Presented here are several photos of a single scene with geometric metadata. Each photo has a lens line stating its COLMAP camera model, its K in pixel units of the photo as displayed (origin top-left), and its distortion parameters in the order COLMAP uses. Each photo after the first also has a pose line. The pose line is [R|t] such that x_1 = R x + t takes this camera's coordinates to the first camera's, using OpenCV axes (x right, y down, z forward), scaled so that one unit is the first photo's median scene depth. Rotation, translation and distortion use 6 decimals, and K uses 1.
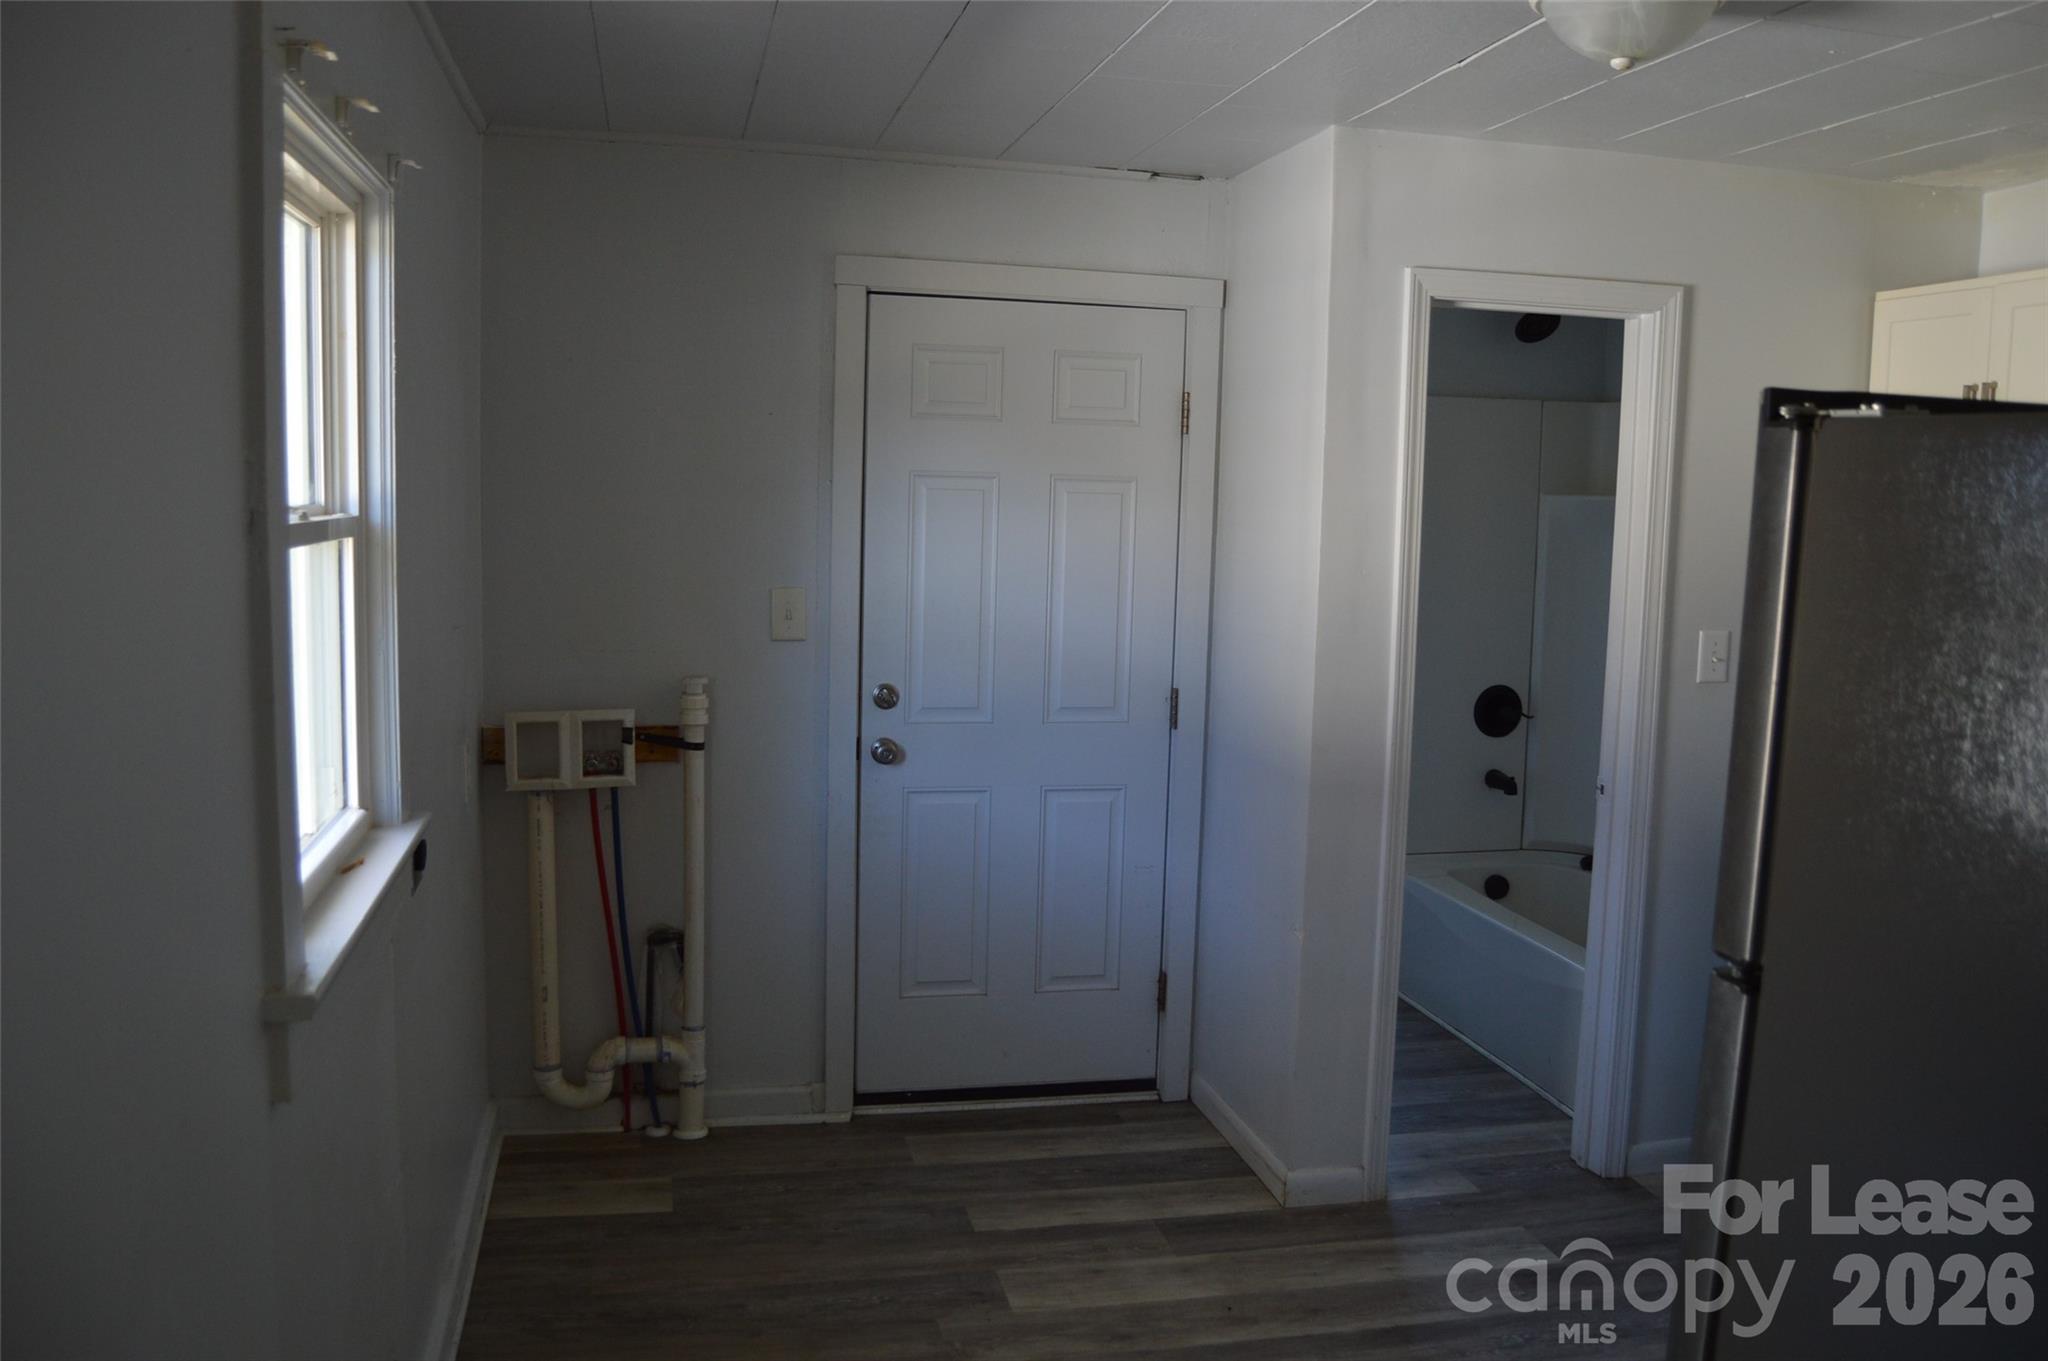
lens RADIAL K [[1597.4, 0, 1023.1], [0, 1597.4, 672.4], [0, 0, 1]] dist [-0.092624, 0.036229]
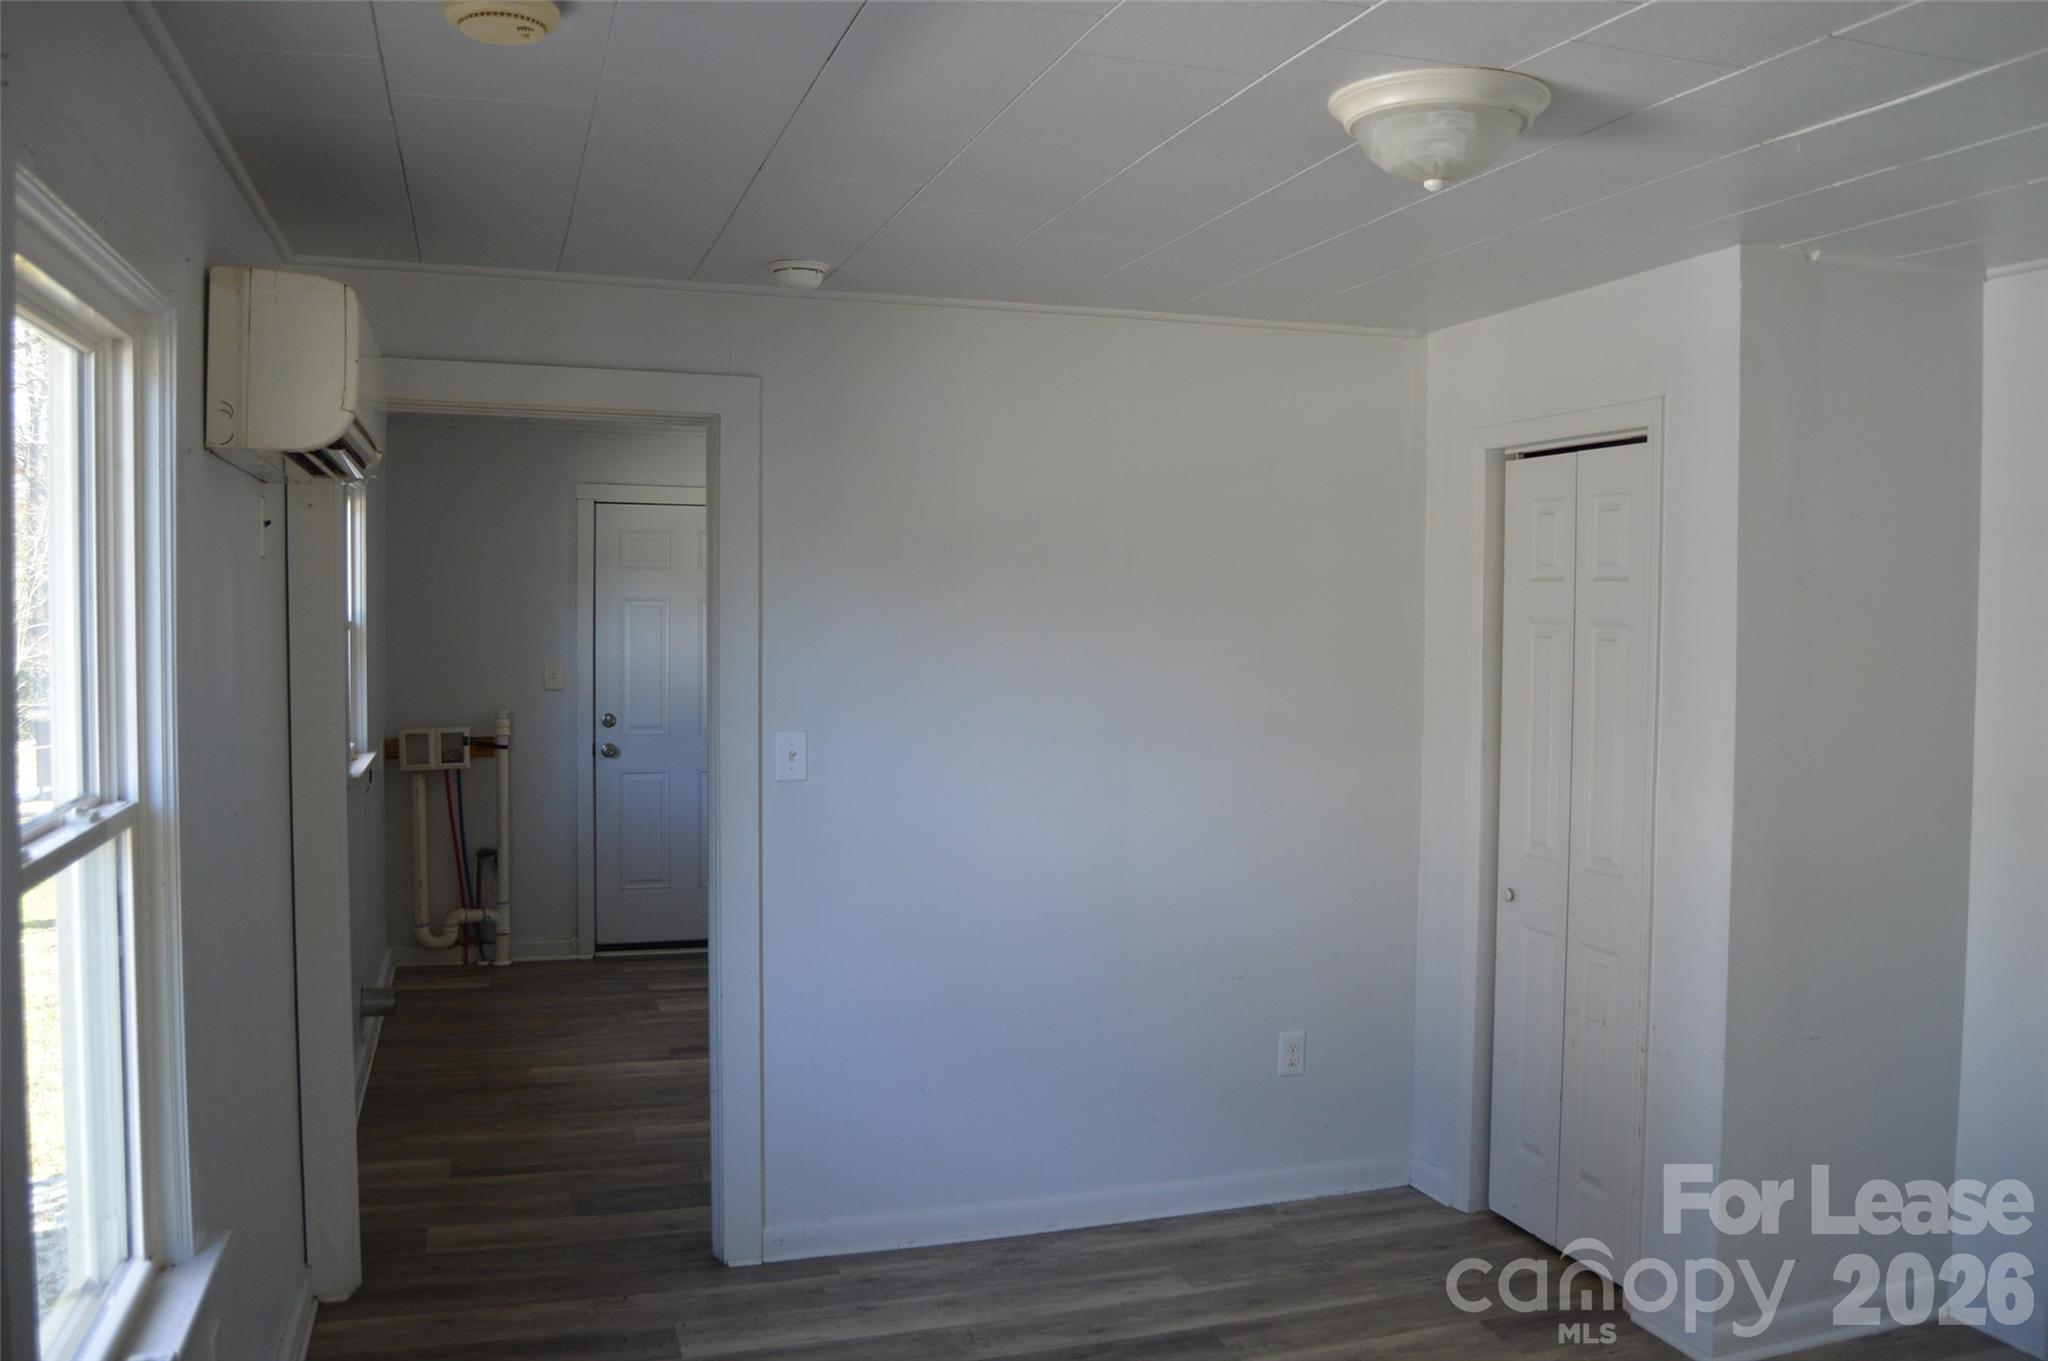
lens RADIAL K [[1597.4, 0, 1020.7], [0, 1597.4, 686.7], [0, 0, 1]] dist [-0.092624, 0.036229]
pose [[0.992370, -0.020942, 0.121502, 0.167139], [0.028892, 0.997529, -0.064045, 0.110250], [-0.119861, 0.067066, 0.990523, -0.887292]]
